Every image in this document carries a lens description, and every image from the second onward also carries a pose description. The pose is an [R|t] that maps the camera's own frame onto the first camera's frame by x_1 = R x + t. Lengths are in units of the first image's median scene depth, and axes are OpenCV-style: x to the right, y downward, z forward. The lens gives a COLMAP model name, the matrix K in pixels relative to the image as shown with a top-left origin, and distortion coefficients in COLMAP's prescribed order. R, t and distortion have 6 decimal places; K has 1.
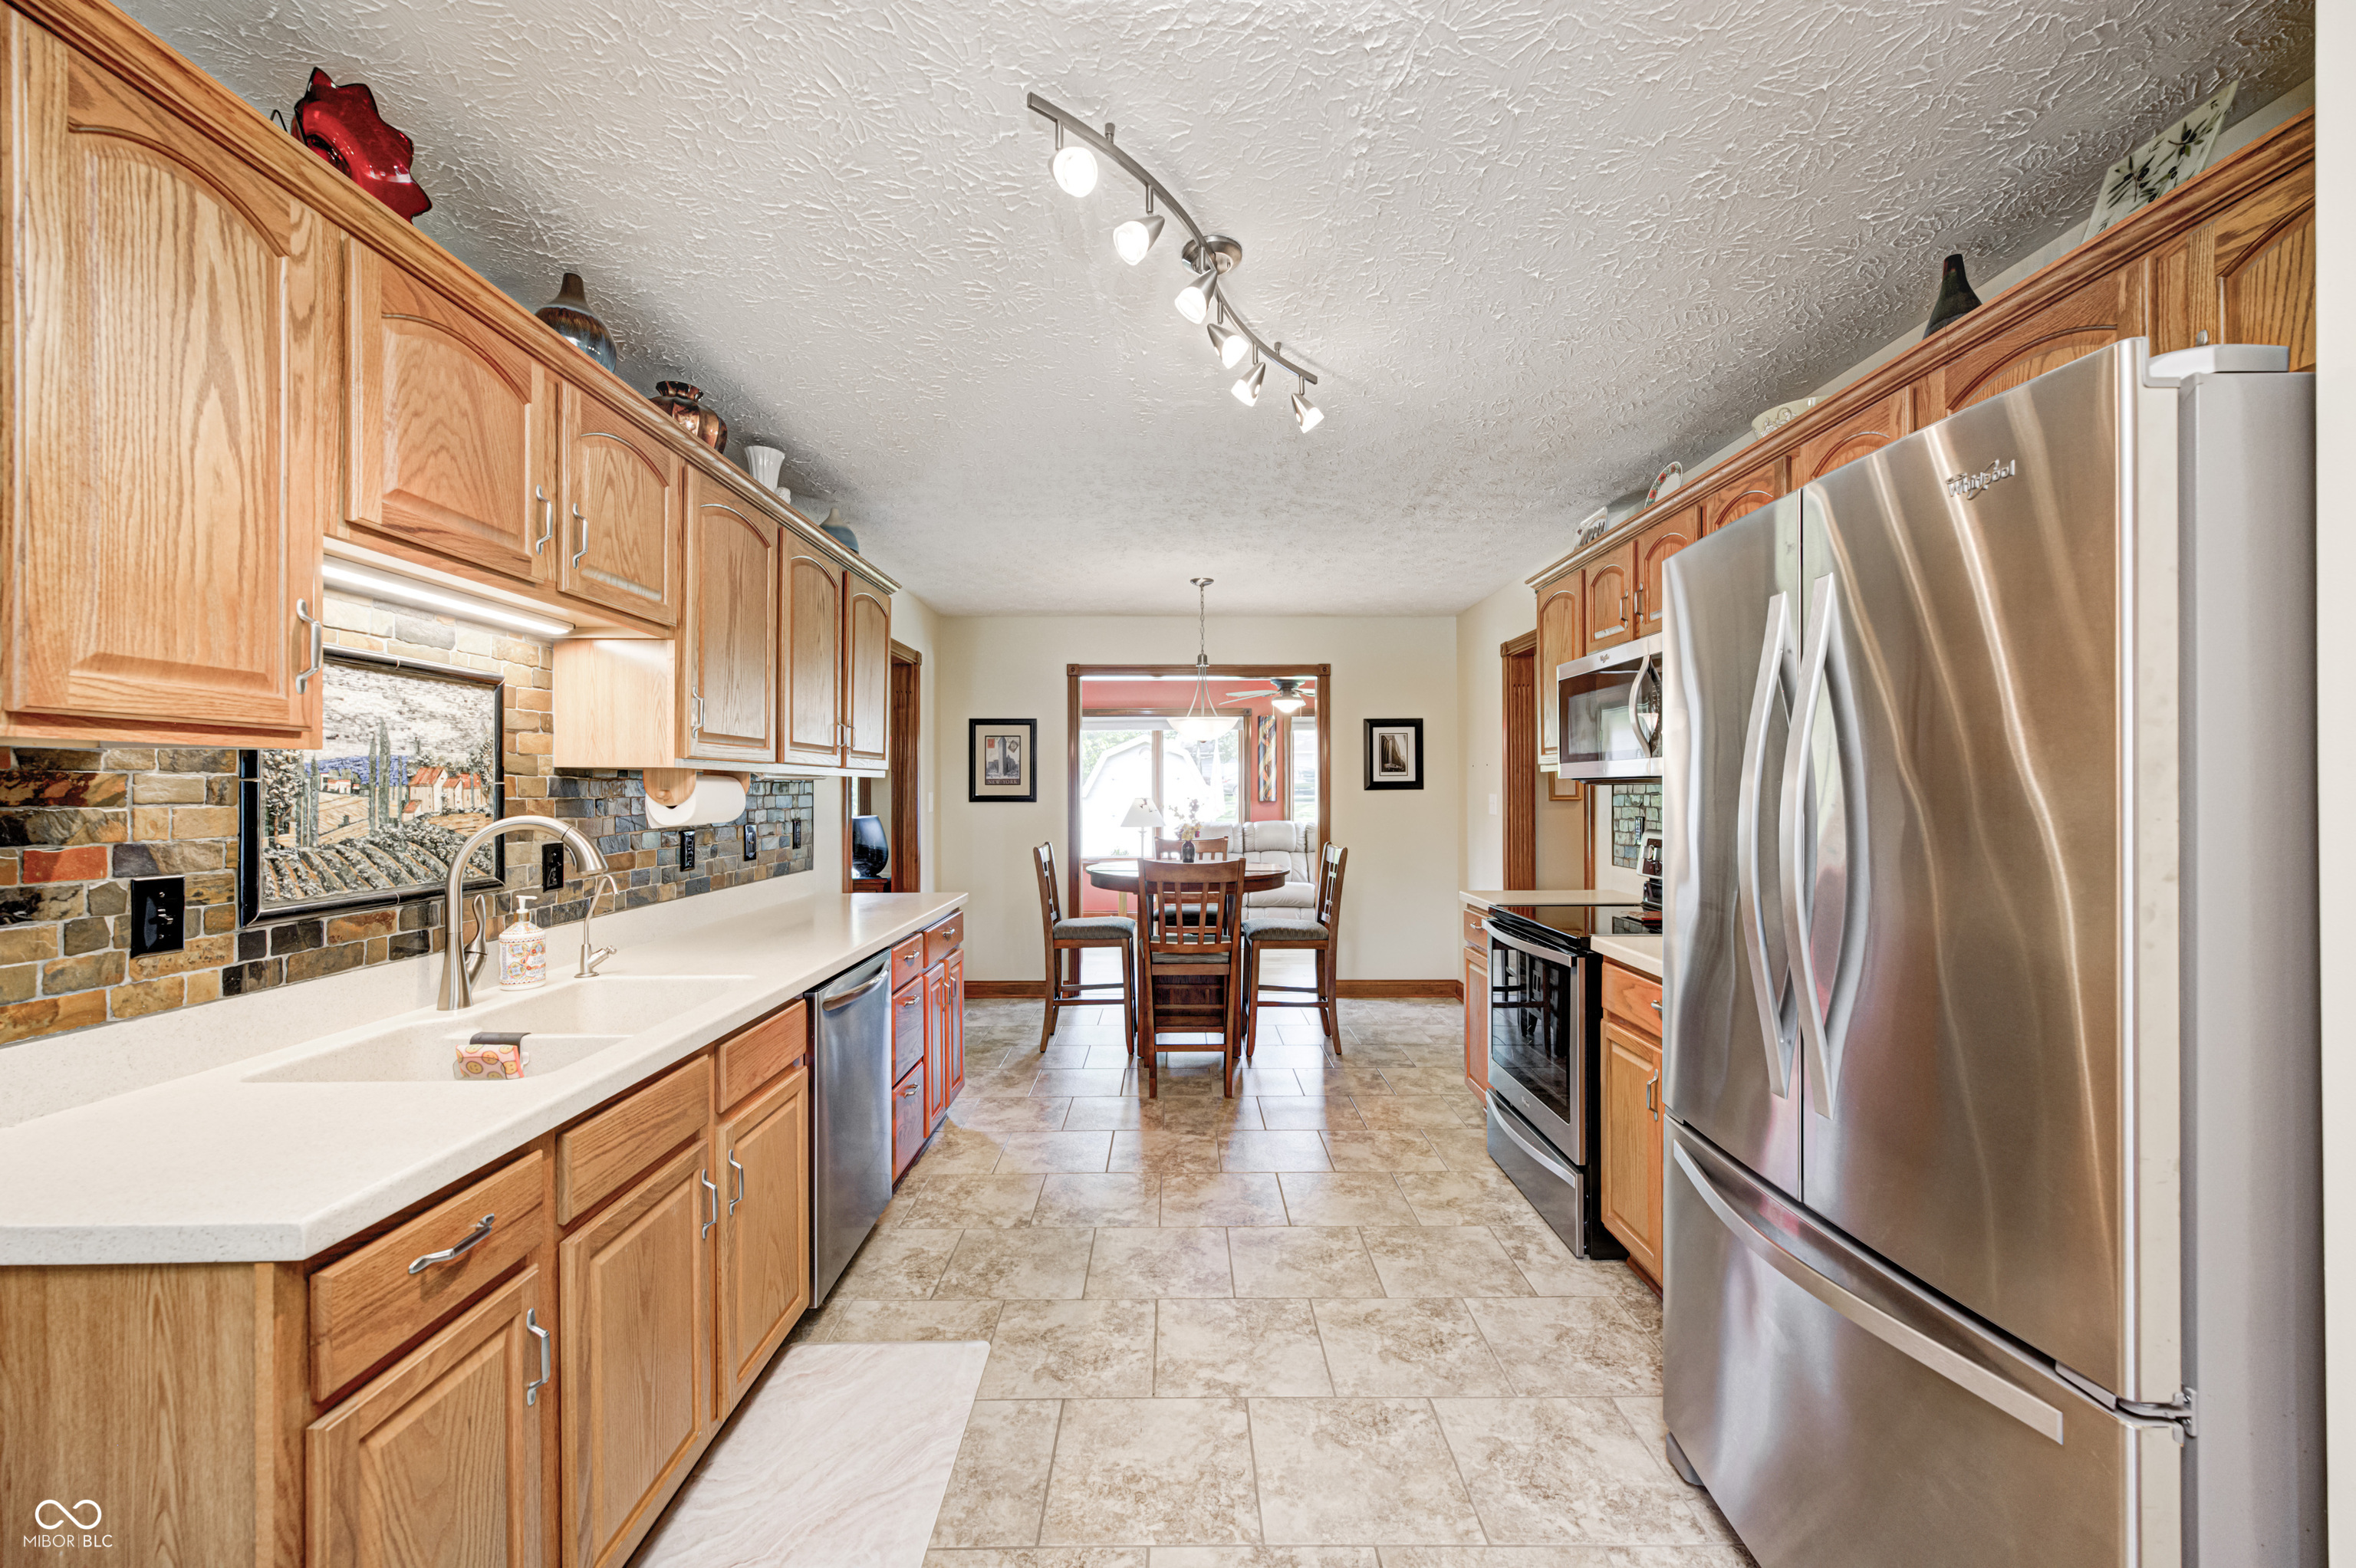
lens RADIAL K [[935.5, 0, 1173.1], [0, 935.5, 789.2], [0, 0, 1]] dist [-0.003525, 0.000835]
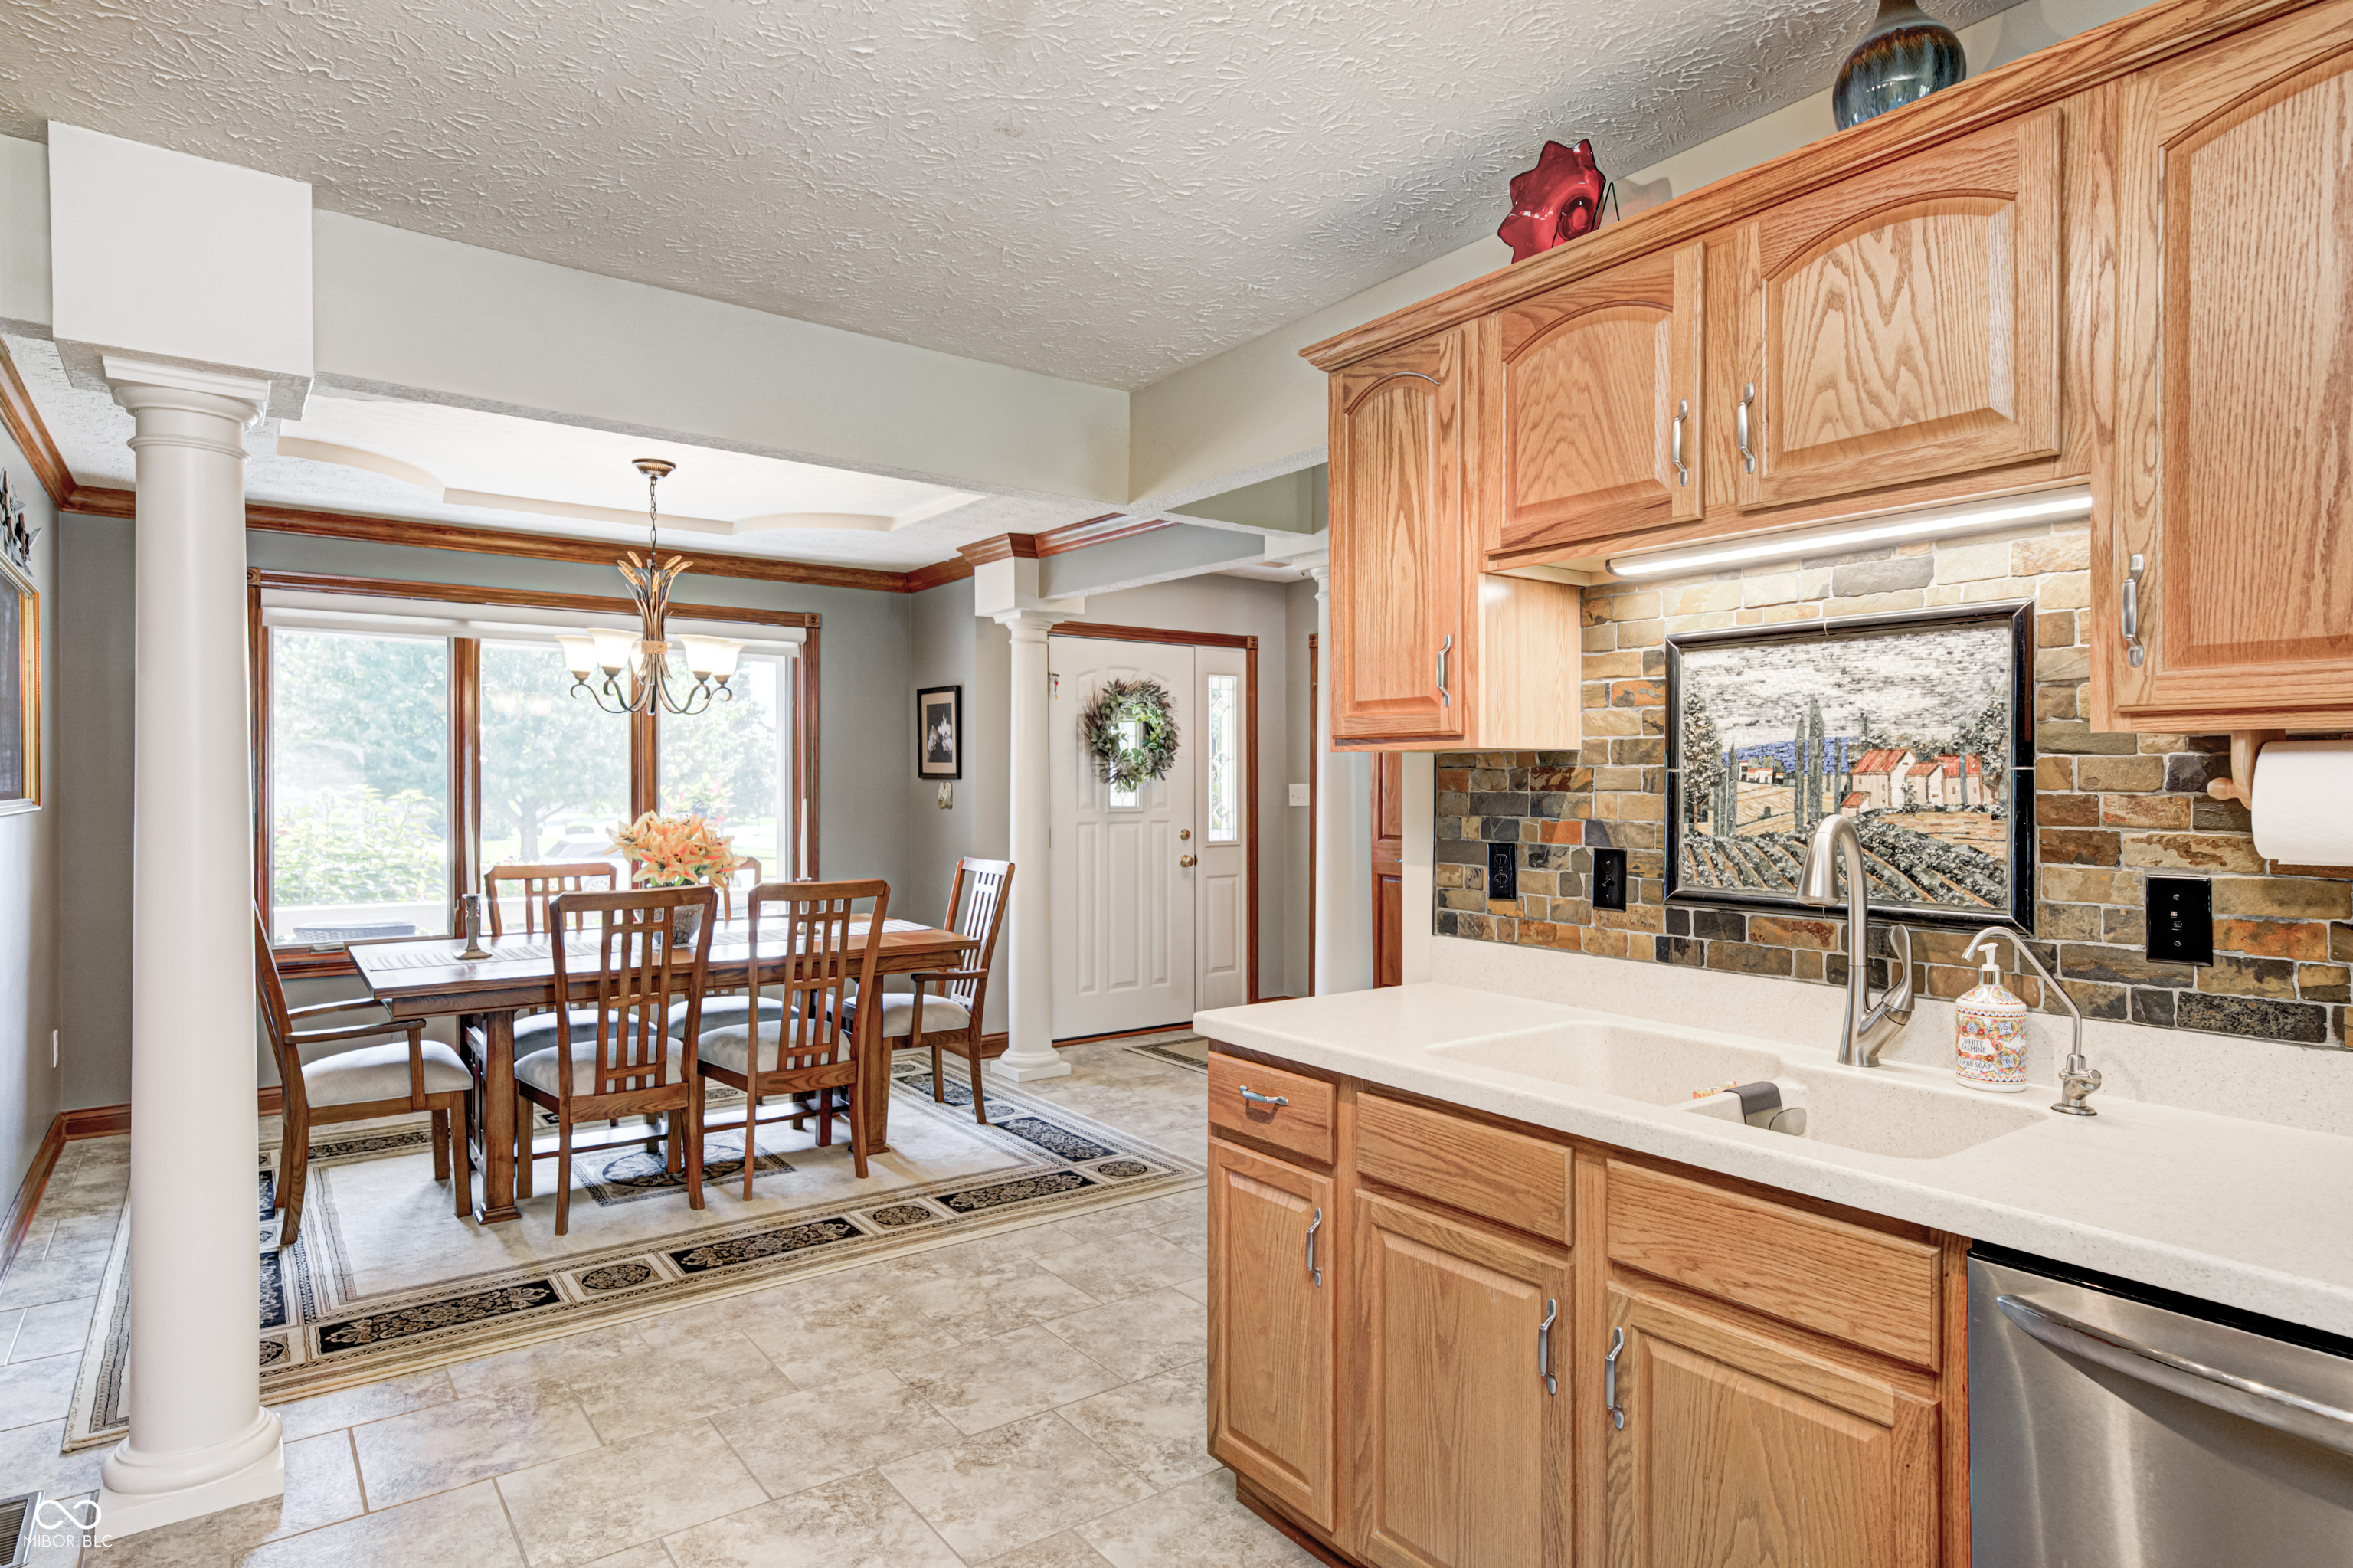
lens RADIAL K [[1307.1, 0, 1182.4], [0, 1307.1, 784.7], [0, 0, 1]] dist [0.011027, 0.000826]
pose [[-0.803801, 0.002891, -0.594891, 0.217832], [0.001875, 0.999996, 0.002326, 0.001345], [0.594895, 0.000754, -0.803803, 1.061139]]
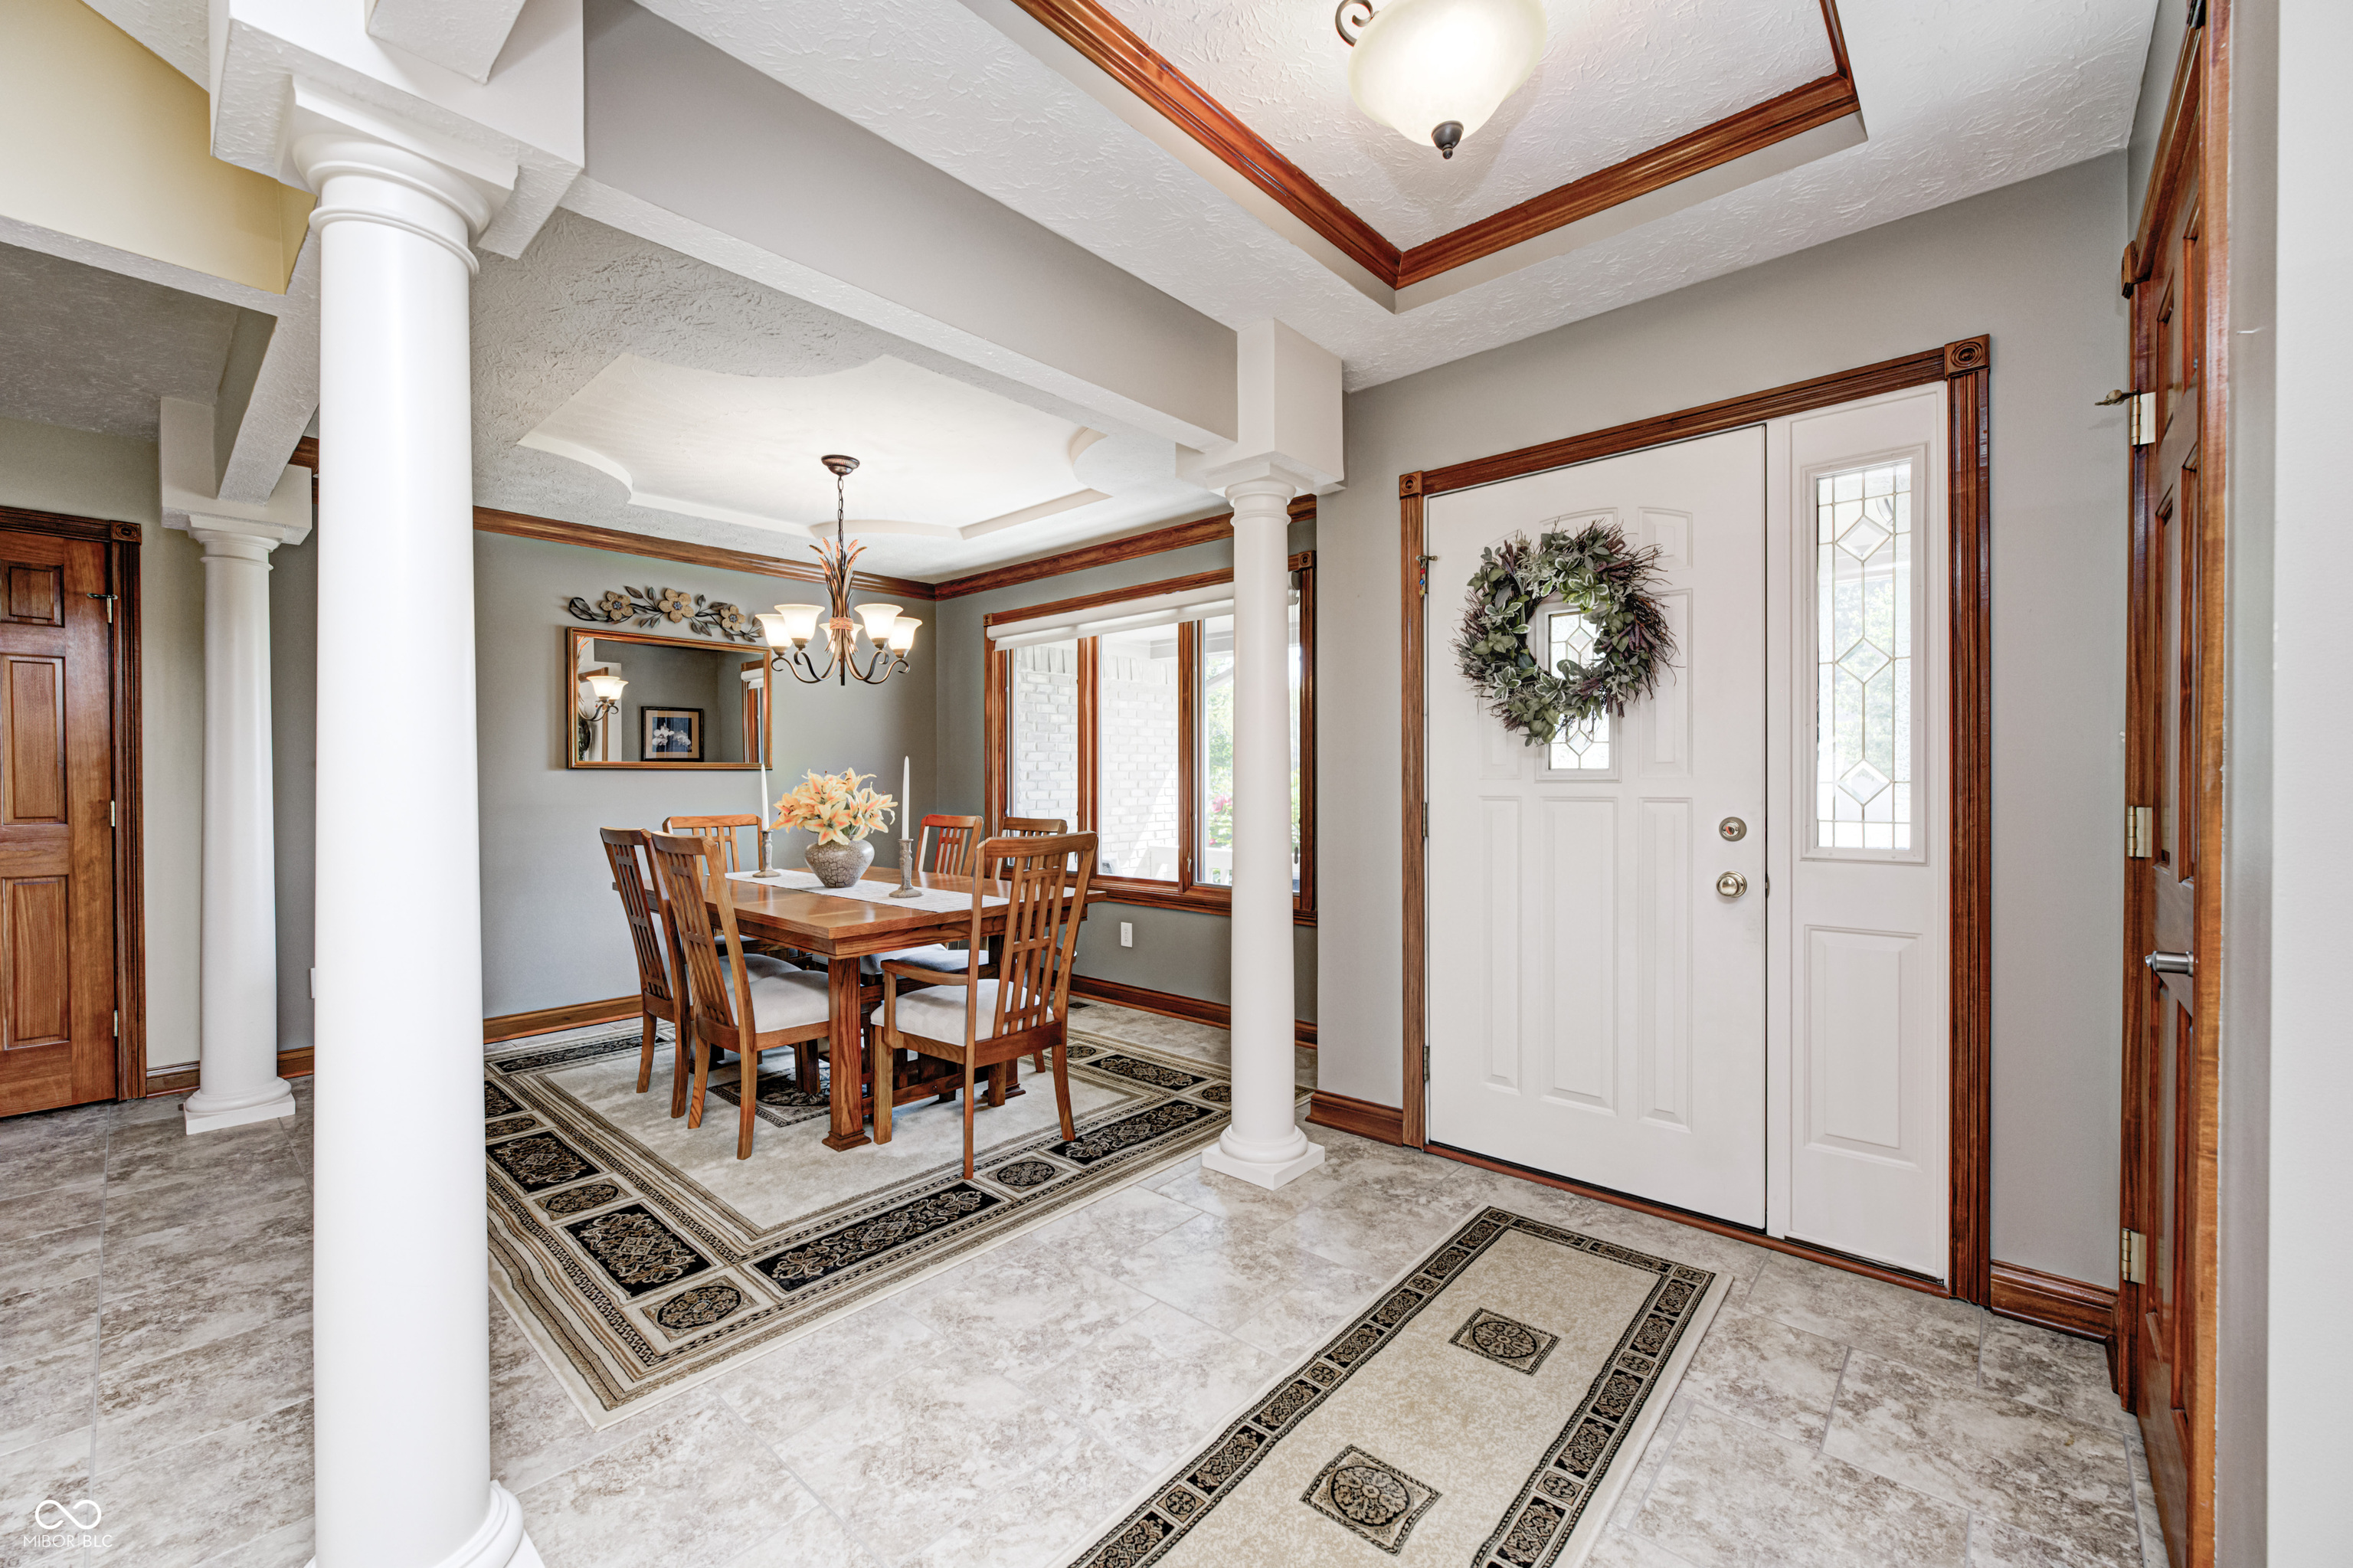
lens RADIAL K [[934.5, 0, 1177.9], [0, 934.5, 781.1], [0, 0, 1]] dist [-0.003525, 0.000835]
pose [[-0.743739, 0.003178, 0.668463, -1.507740], [0.000481, 0.999991, -0.004219, 0.064576], [-0.668470, -0.002816, -0.743734, -0.008281]]
